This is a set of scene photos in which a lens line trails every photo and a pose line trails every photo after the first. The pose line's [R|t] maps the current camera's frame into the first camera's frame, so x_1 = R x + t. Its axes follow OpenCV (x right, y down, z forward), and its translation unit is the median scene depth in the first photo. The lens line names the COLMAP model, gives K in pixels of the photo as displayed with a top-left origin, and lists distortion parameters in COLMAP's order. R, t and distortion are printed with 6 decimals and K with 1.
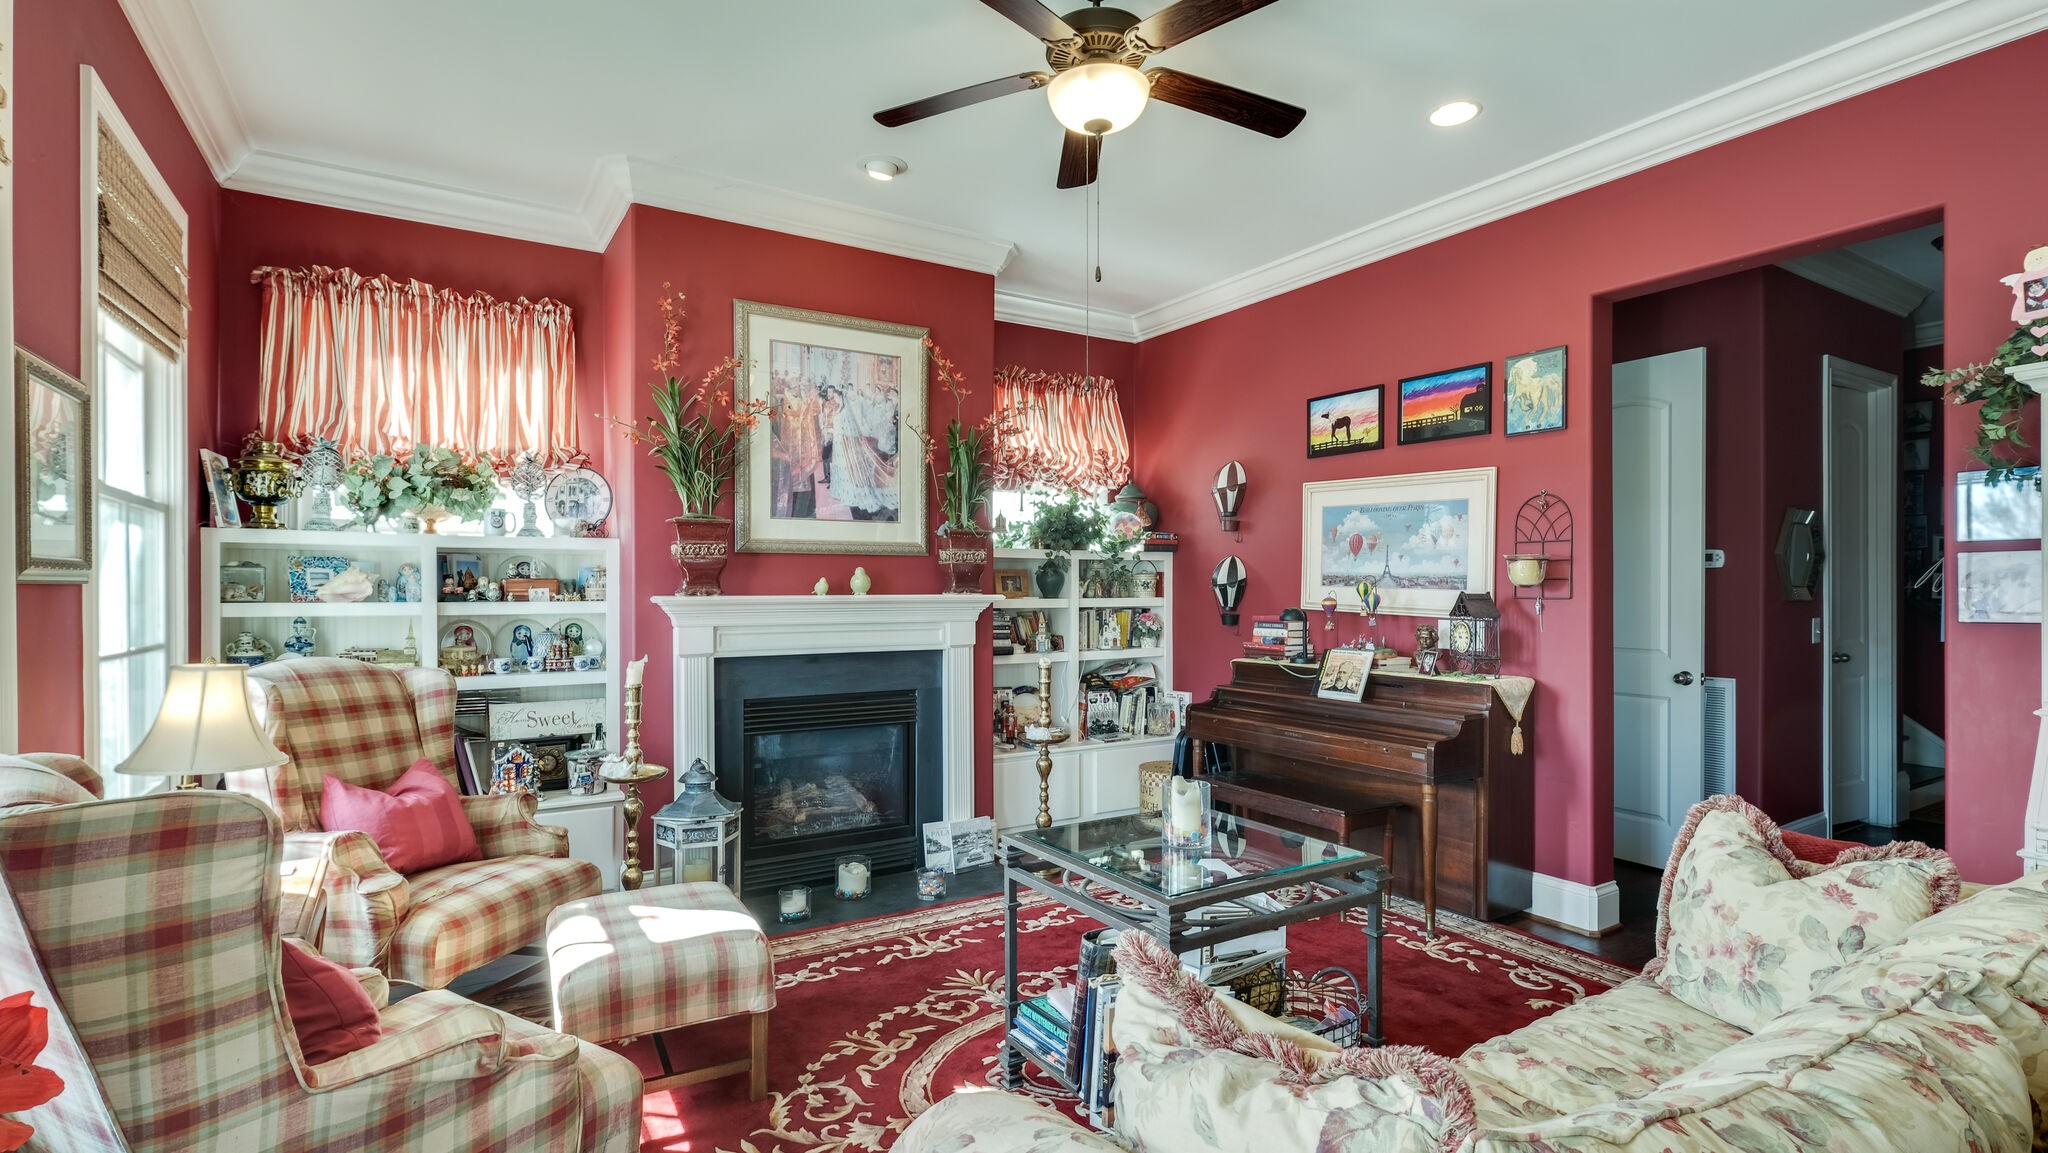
lens RADIAL K [[958.6, 0, 1016.7], [0, 958.6, 589.4], [0, 0, 1]] dist [0.006313, 0.000071]
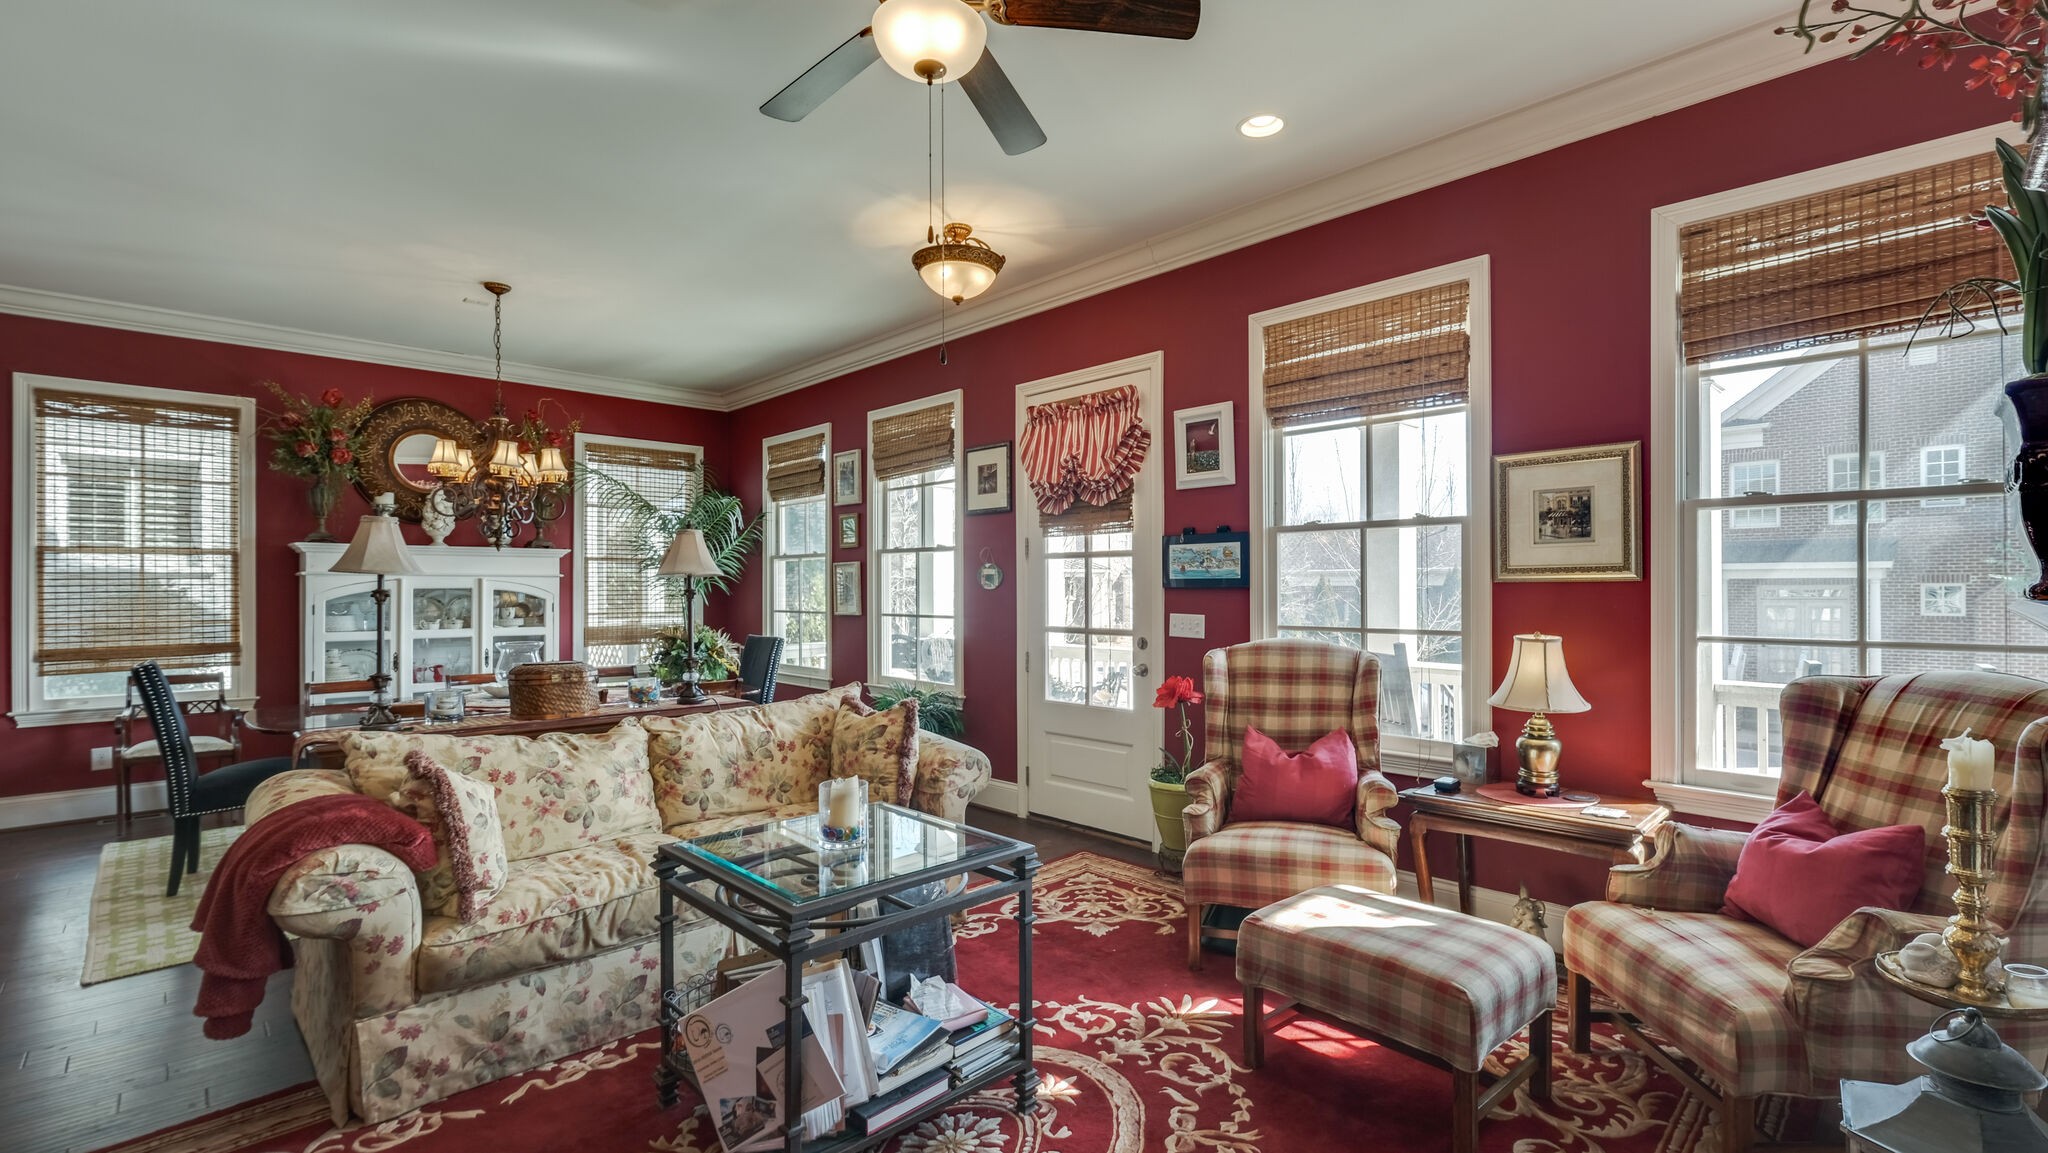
lens RADIAL K [[898.9, 0, 1029.2], [0, 898.9, 585.2], [0, 0, 1]] dist [-0.003220, 0.000707]
pose [[-0.974999, 0.004168, -0.222169, 0.114713], [0.003998, 0.999991, 0.001216, -0.001175], [0.222172, 0.000297, -0.975007, 1.148215]]
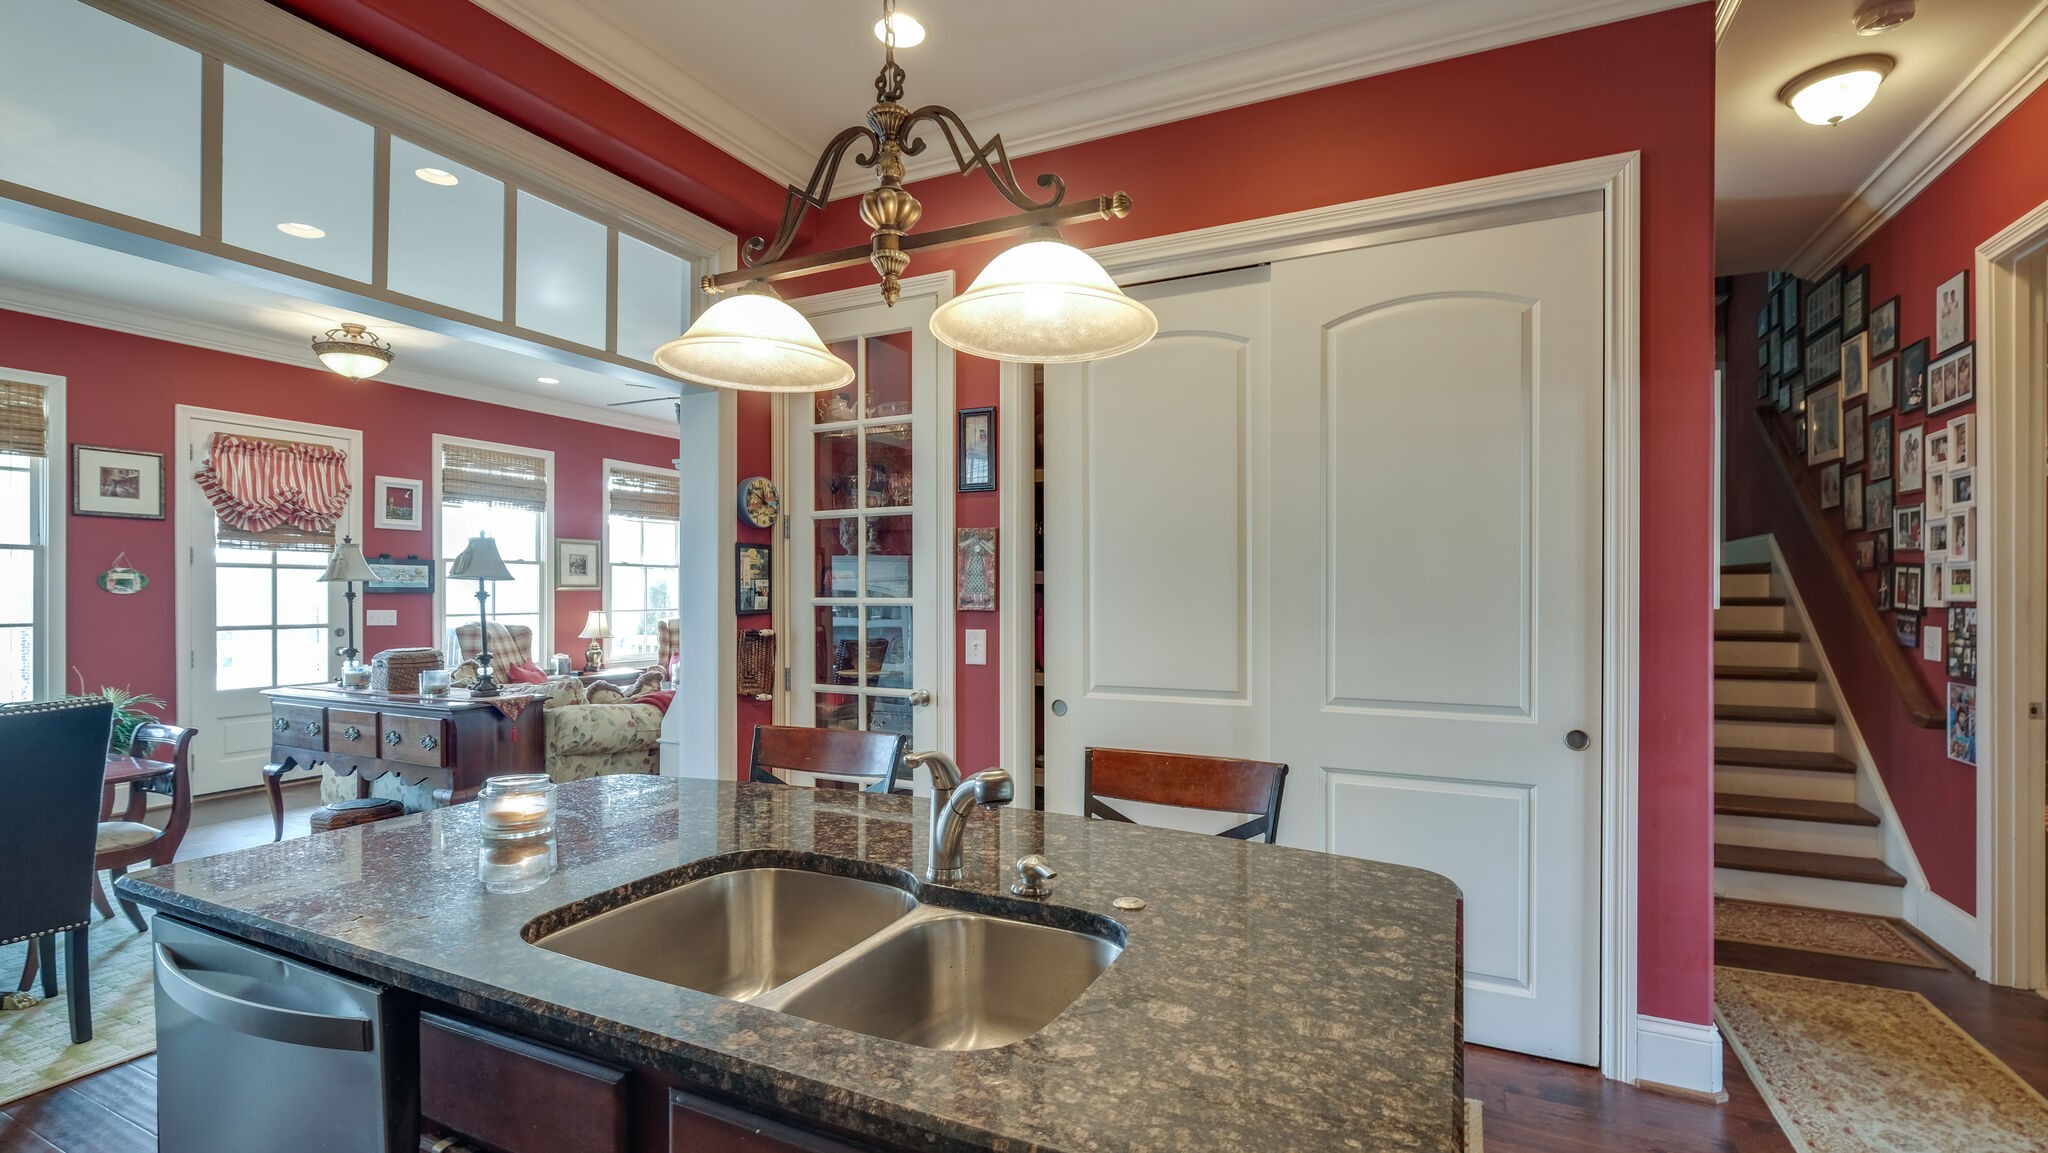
lens RADIAL K [[898.9, 0, 1023.0], [0, 898.9, 593.6], [0, 0, 1]] dist [-0.003220, 0.000707]
pose [[0.539148, 0.001096, -0.842210, 1.681422], [-0.003044, 0.999995, -0.000648, 0.002786], [0.842206, 0.002913, 0.539149, 0.261024]]
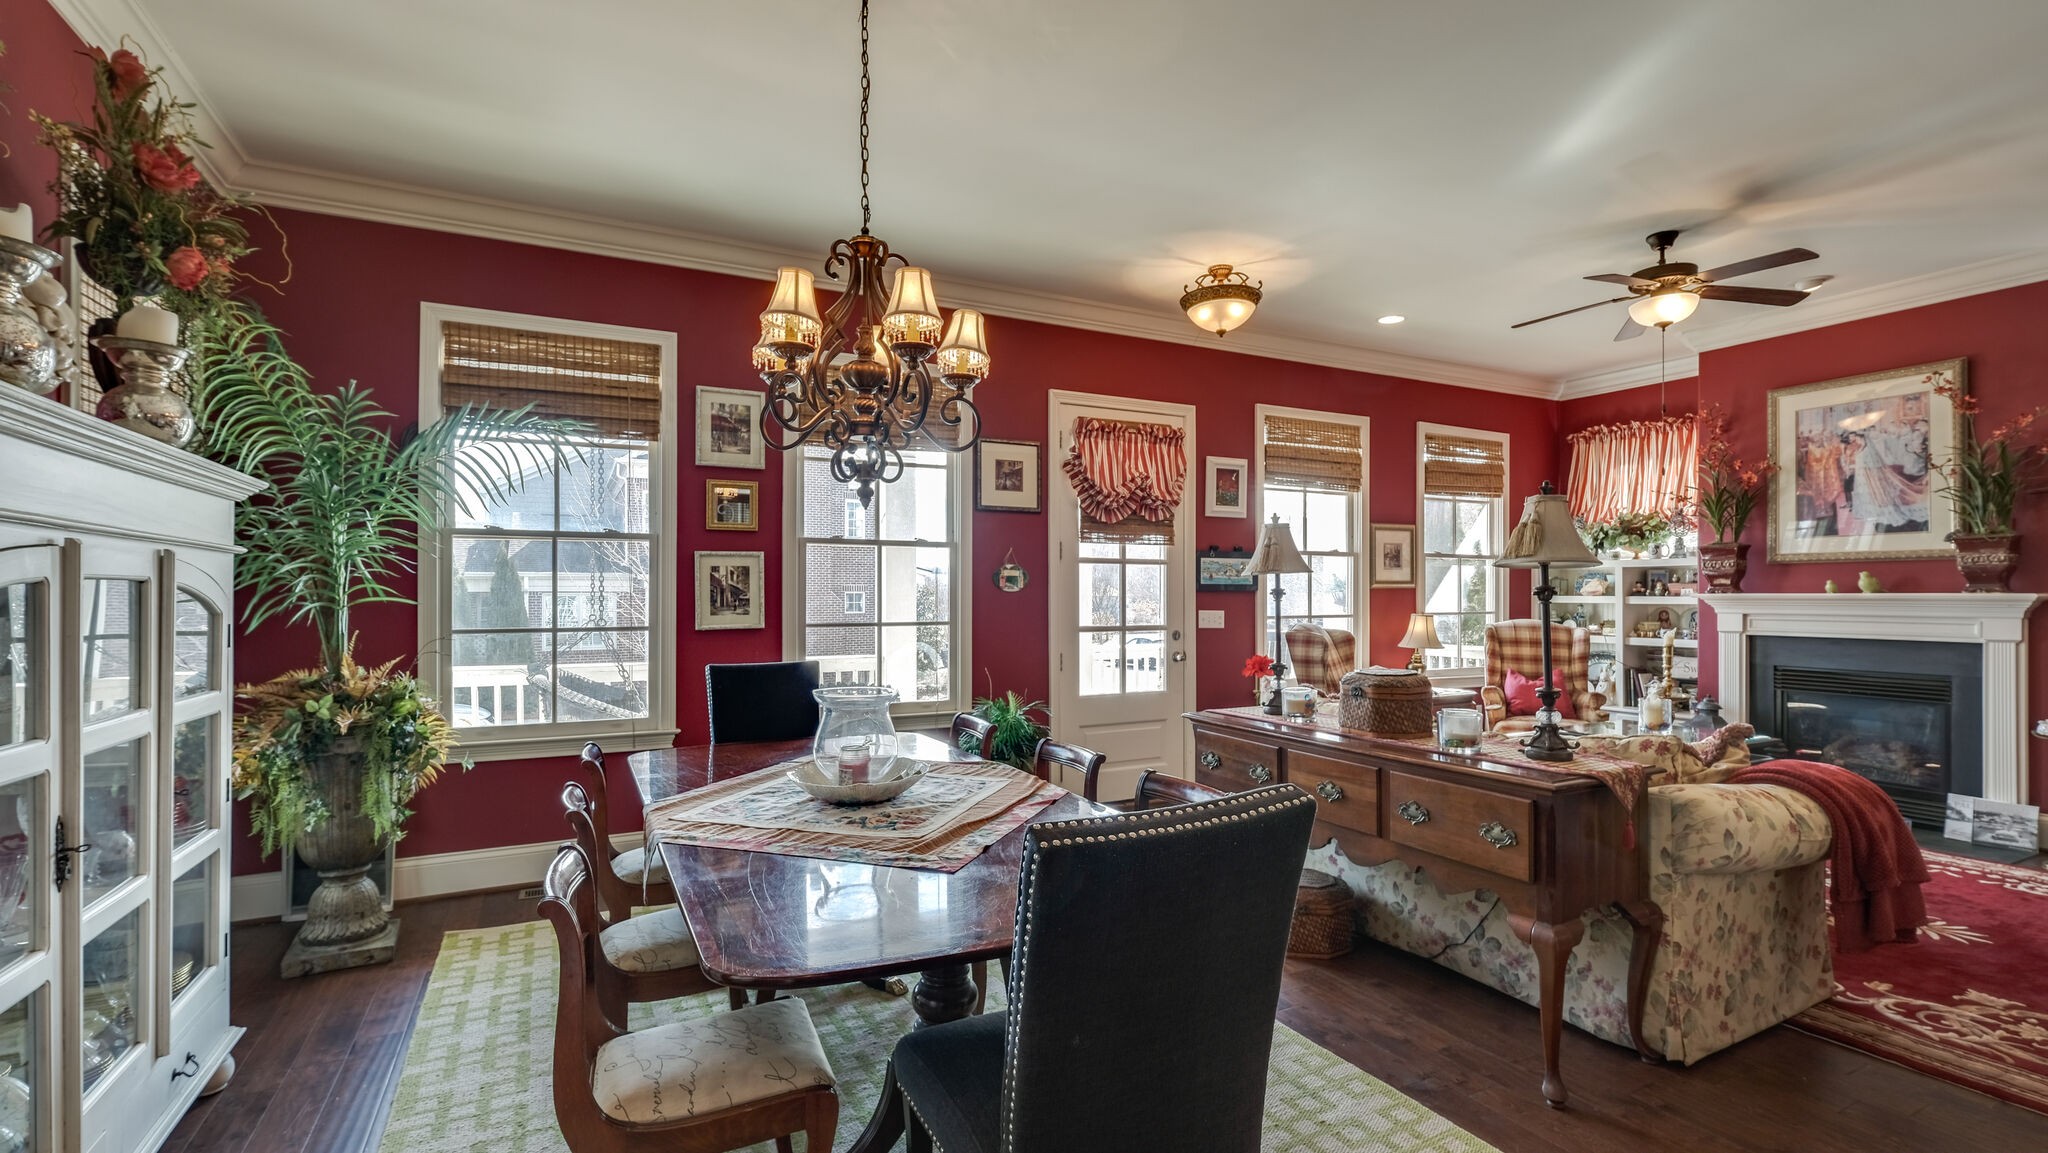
lens RADIAL K [[898.9, 0, 1034.0], [0, 898.9, 593.5], [0, 0, 1]] dist [-0.003220, 0.000707]
pose [[-0.066829, 0.001577, -0.997763, 1.120545], [-0.002465, 0.999995, 0.001746, 0.006669], [0.997761, 0.002576, -0.066824, -0.022809]]
